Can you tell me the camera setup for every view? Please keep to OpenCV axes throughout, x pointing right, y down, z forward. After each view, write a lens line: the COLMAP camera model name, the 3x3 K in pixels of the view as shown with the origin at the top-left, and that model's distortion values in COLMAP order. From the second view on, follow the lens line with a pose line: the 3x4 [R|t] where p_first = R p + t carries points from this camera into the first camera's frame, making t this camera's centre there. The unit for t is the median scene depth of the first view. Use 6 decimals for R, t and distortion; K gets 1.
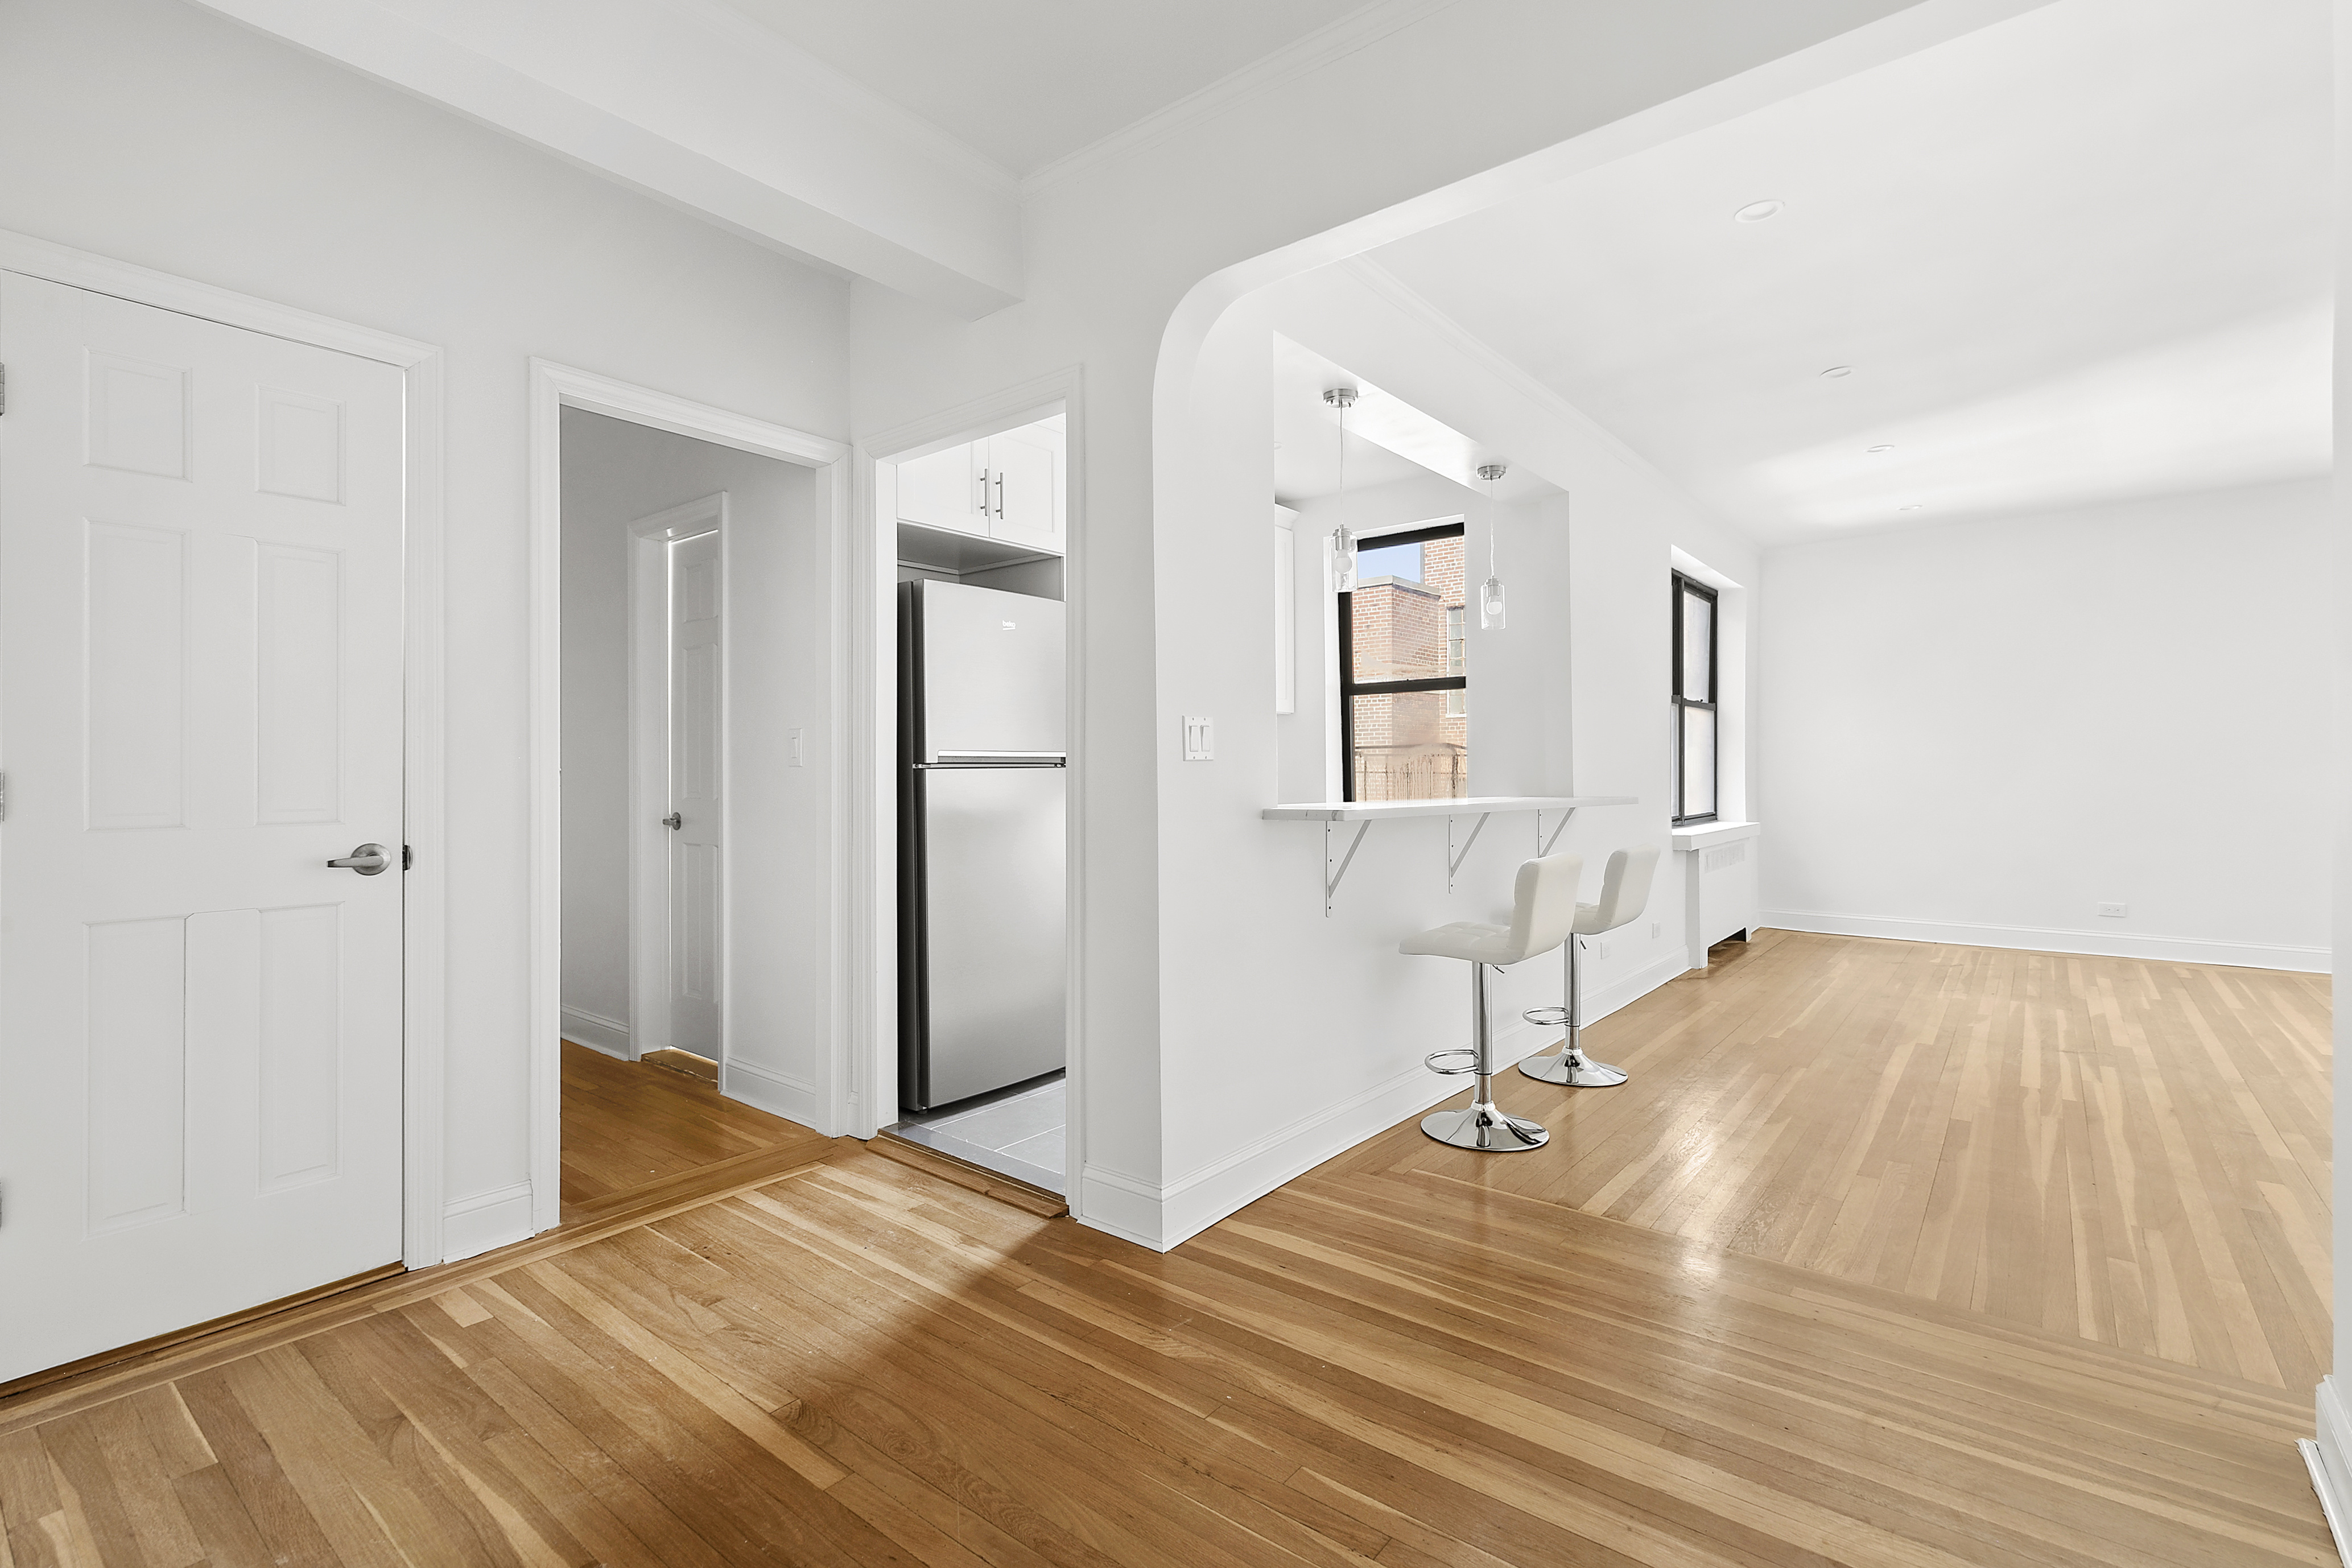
lens RADIAL K [[1070.3, 0, 1186.1], [0, 1070.3, 778.6], [0, 0, 1]] dist [0.009817, -0.001240]
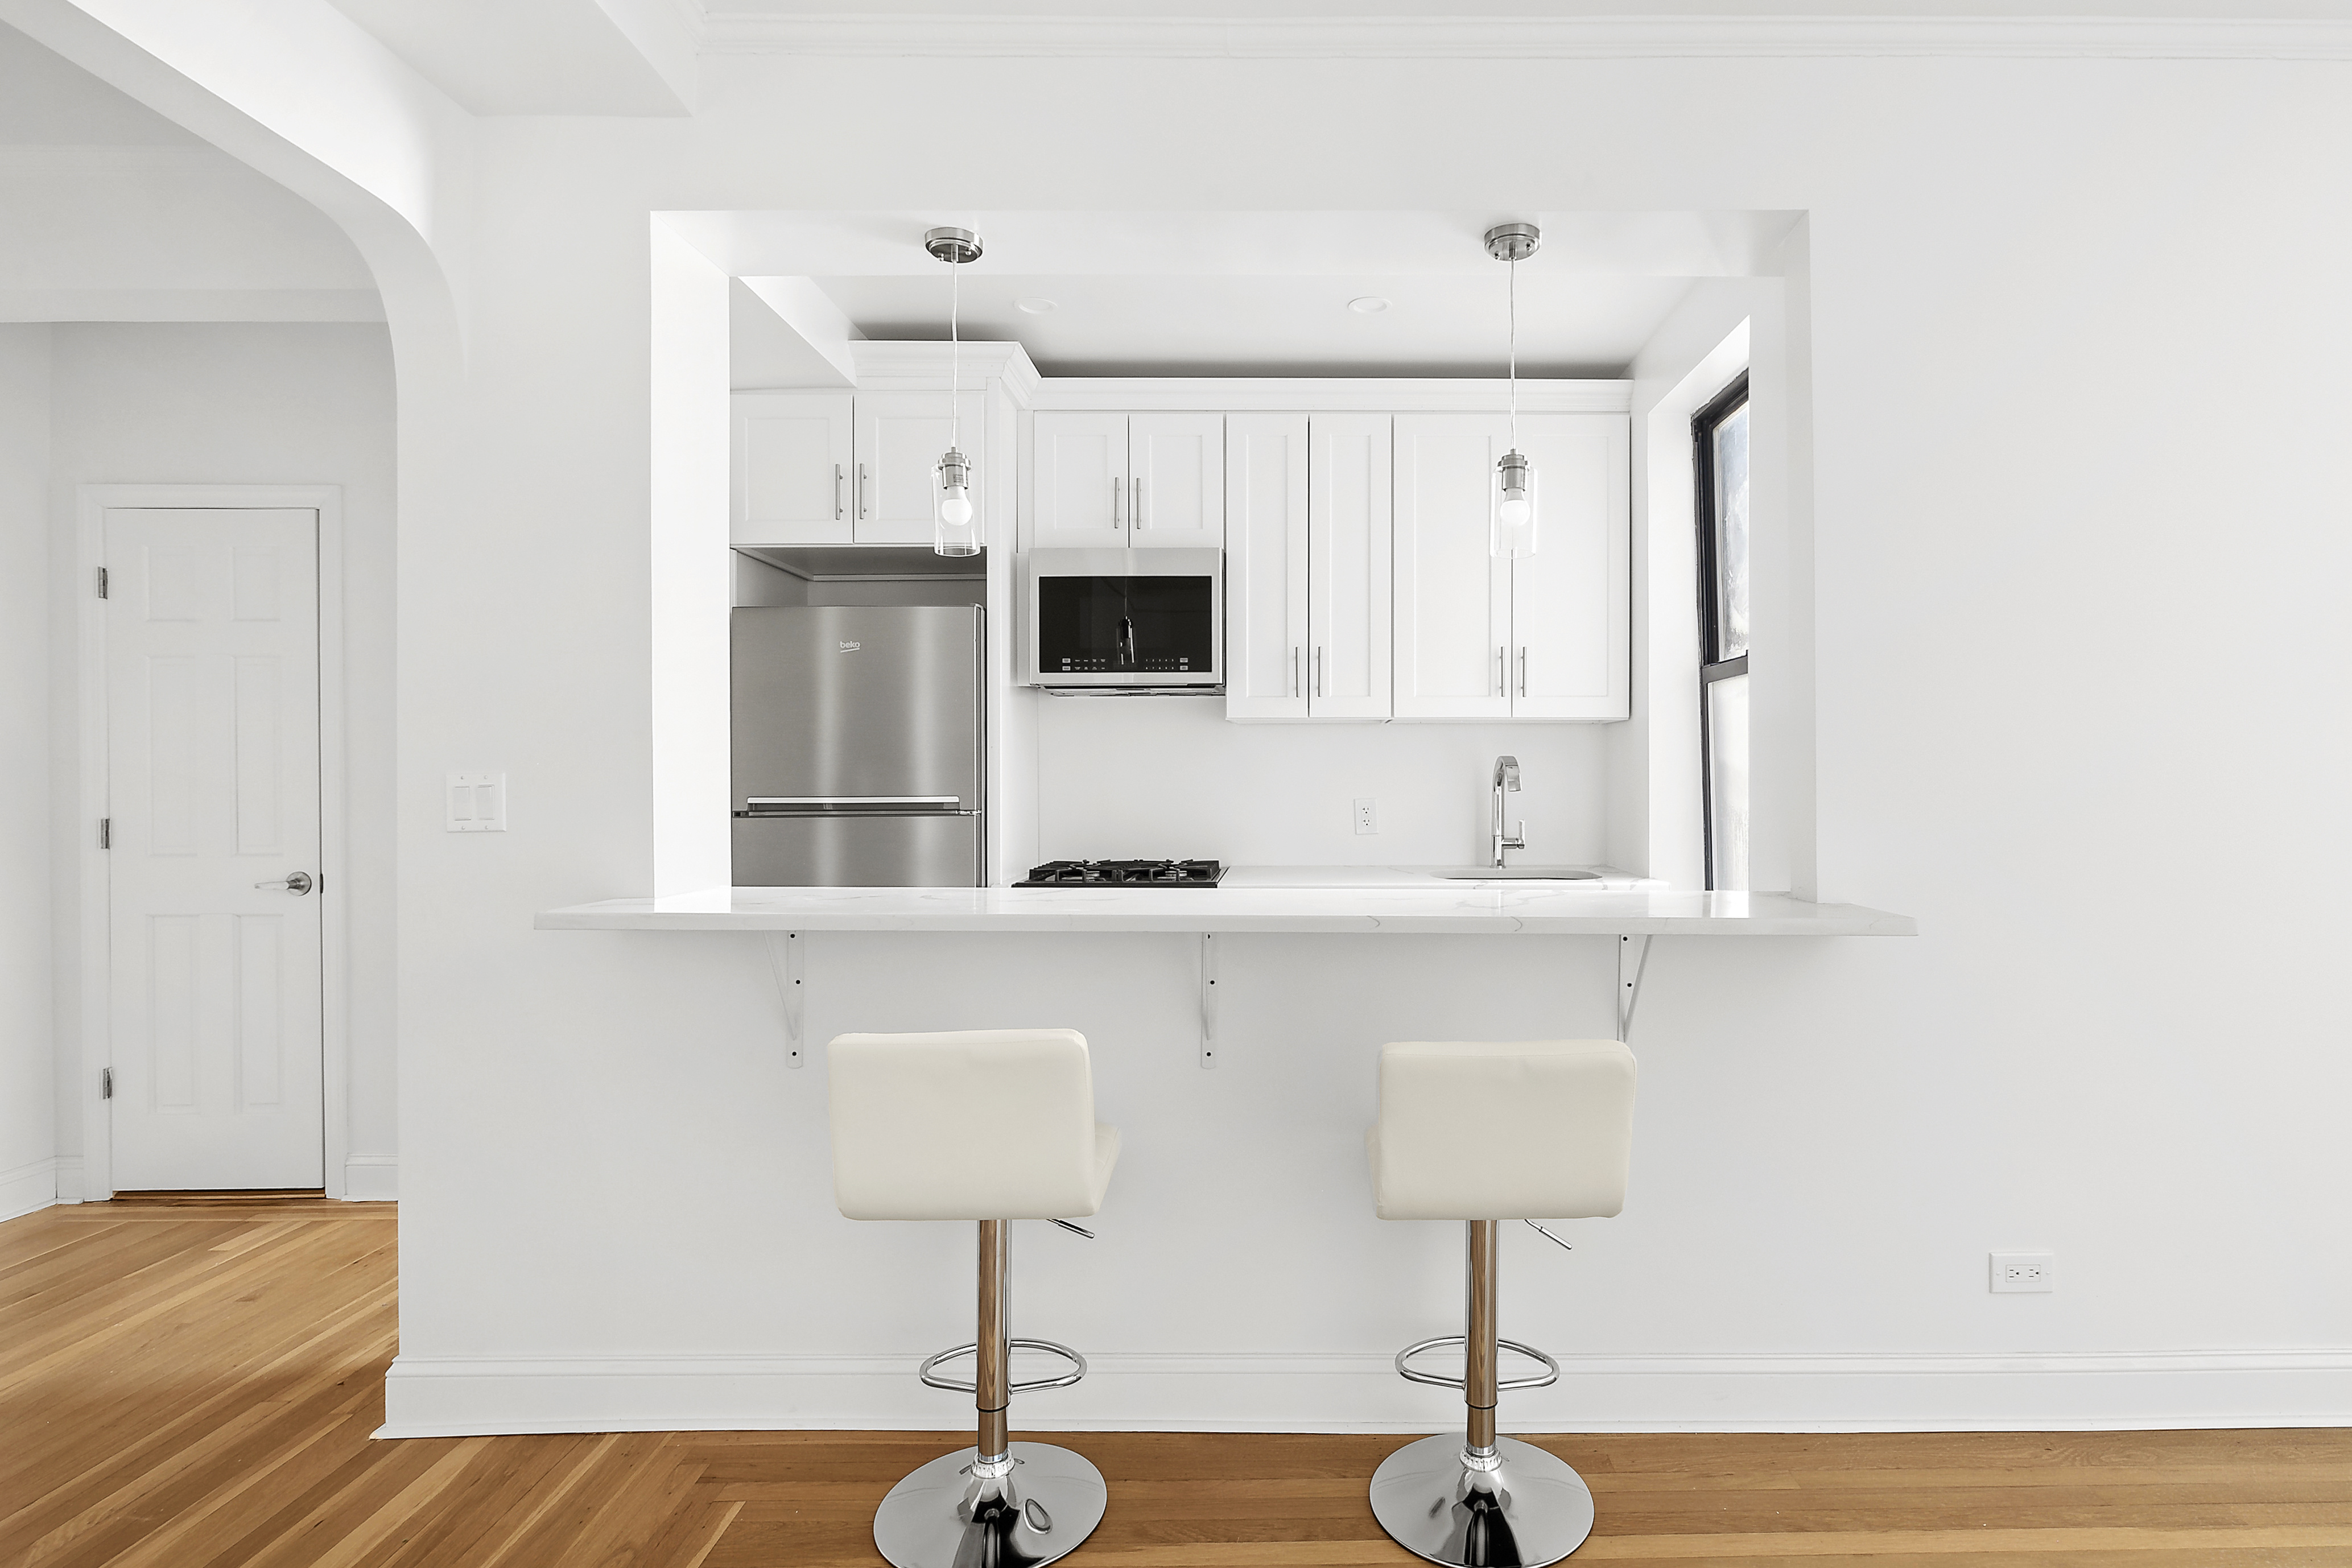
lens RADIAL K [[1182.3, 0, 1280.1], [0, 1182.3, 790.5], [0, 0, 1]] dist [0.003429, 0.001015]
pose [[0.632754, 0.014407, -0.774219, 1.115966], [-0.005372, 0.999885, 0.014216, -0.065568], [0.774334, -0.004836, 0.632759, 0.978084]]
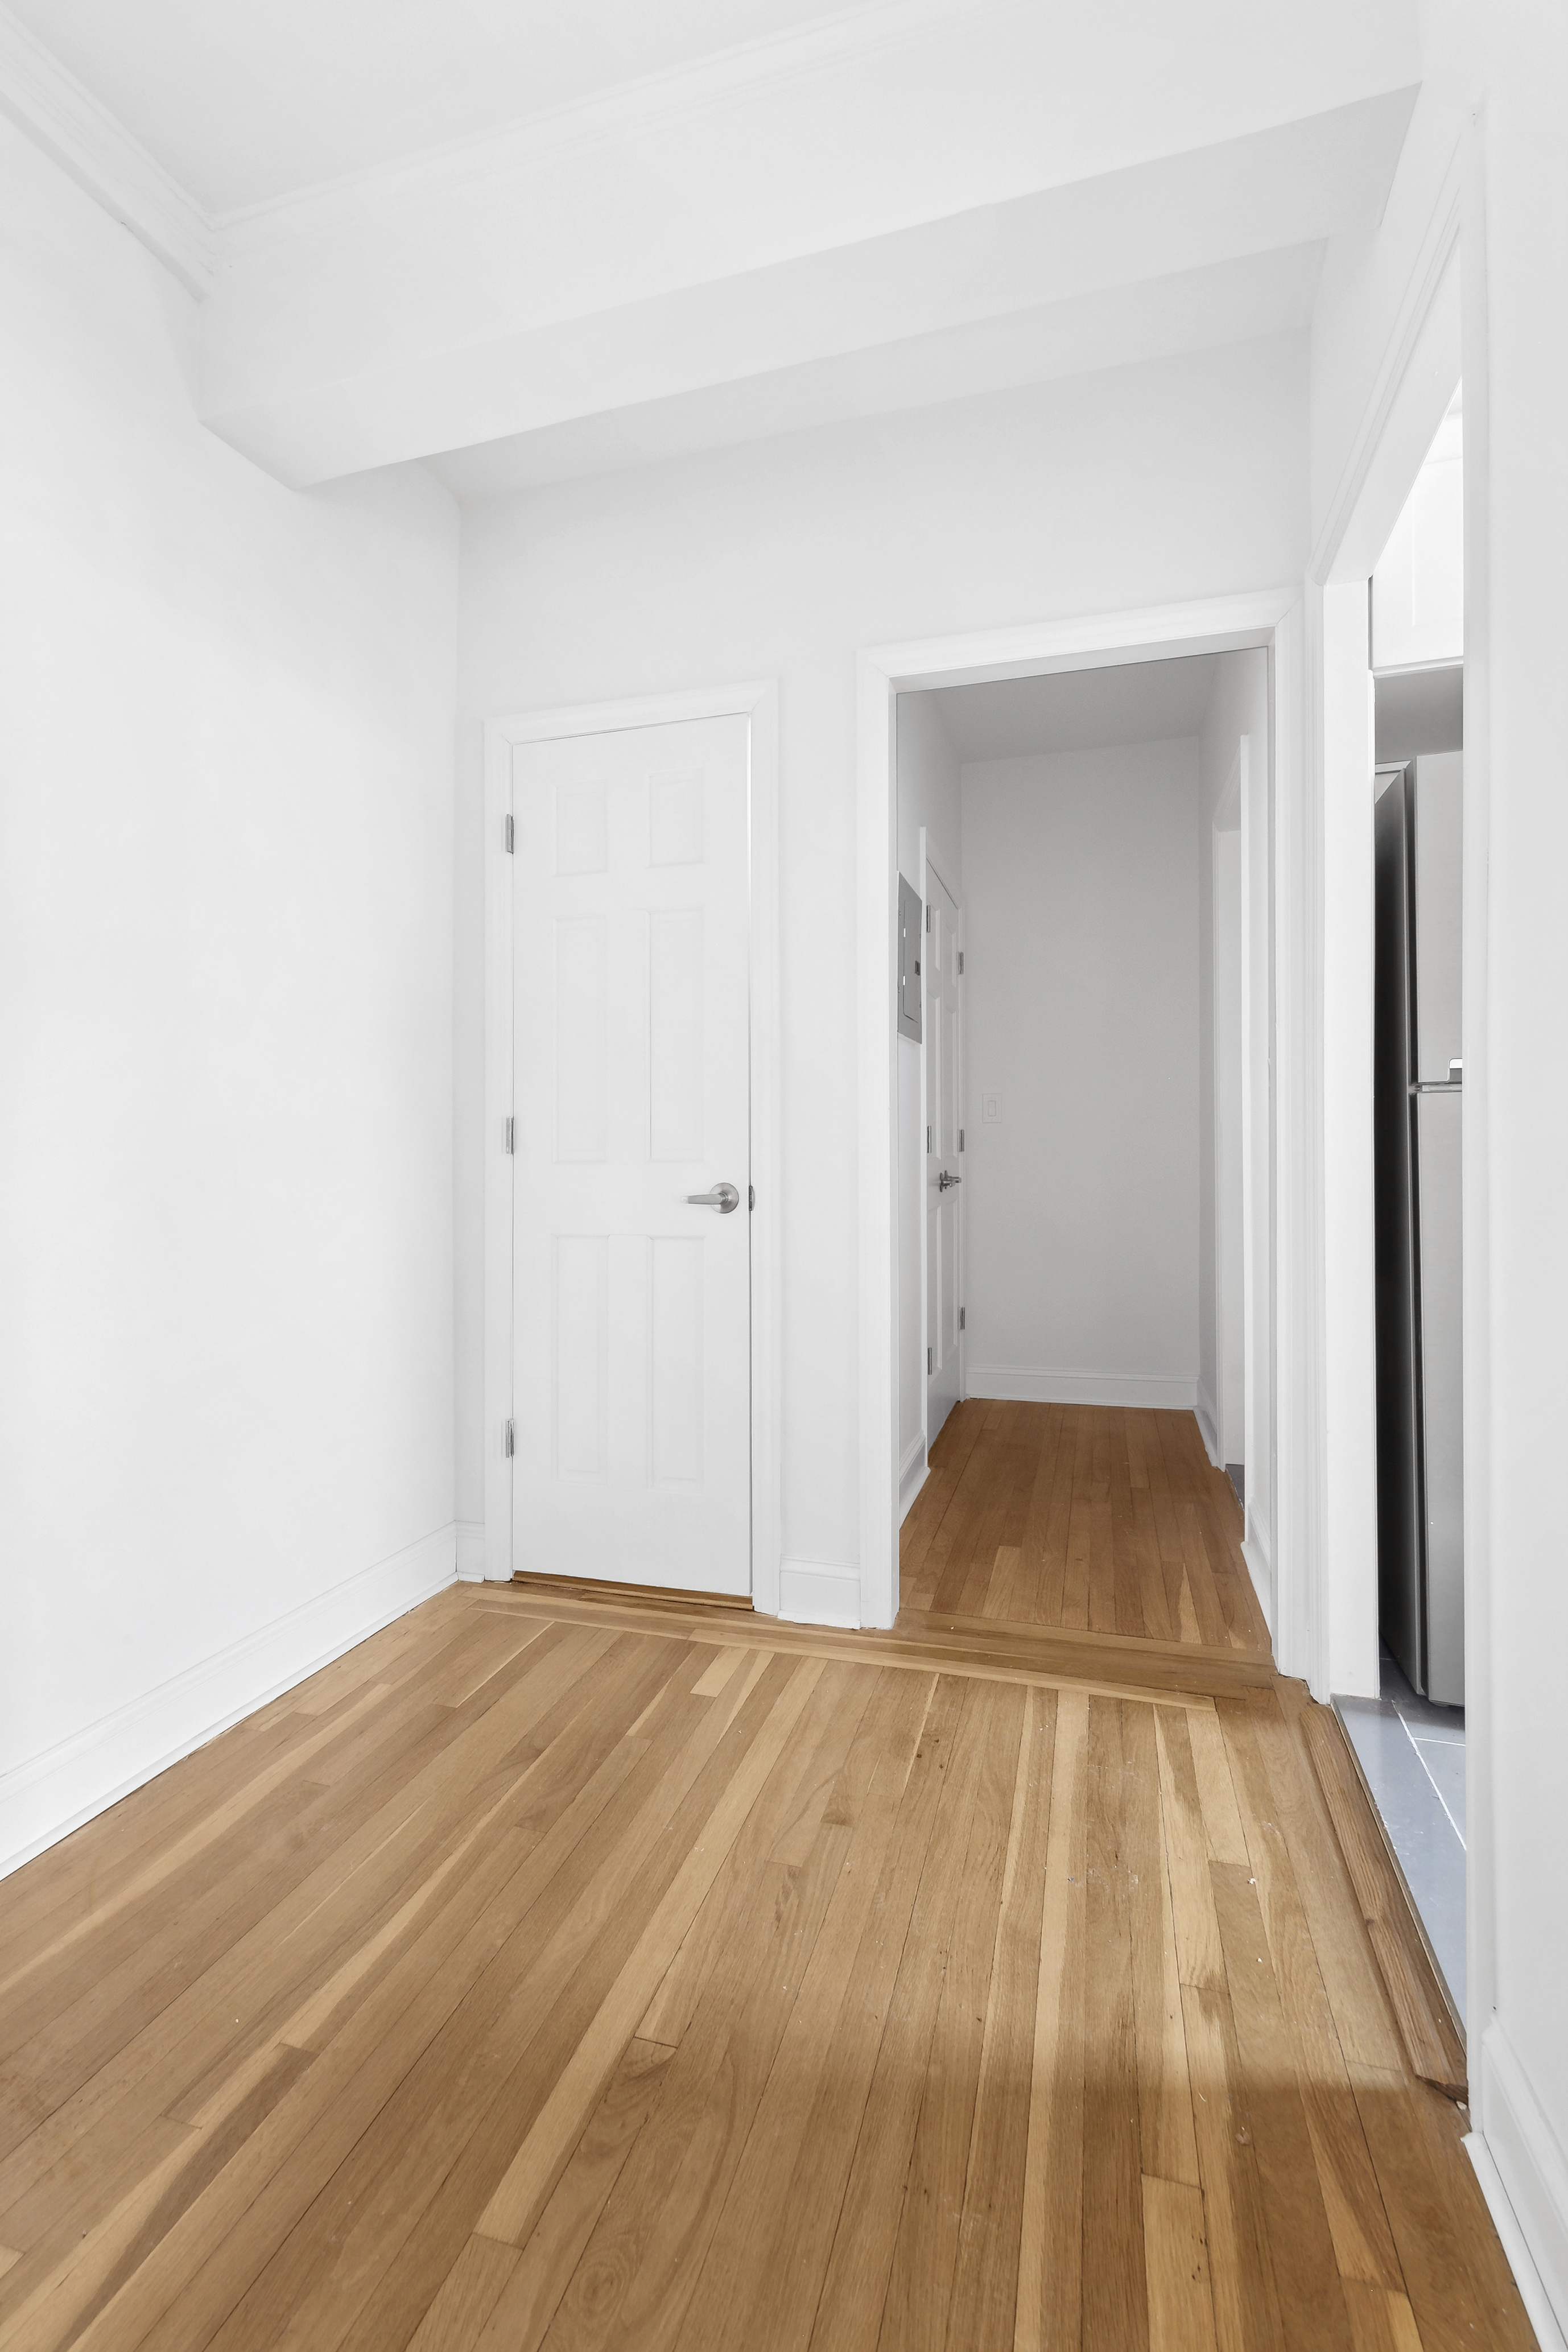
lens RADIAL K [[1070.3, 0, 769.6], [0, 1070.3, 1139.1], [0, 0, 1]] dist [0.009817, -0.001240]
pose [[0.370584, -0.006046, -0.928779, 0.210436], [-0.000813, 0.999976, -0.006834, 0.024787], [0.928799, 0.003287, 0.370570, 0.634680]]
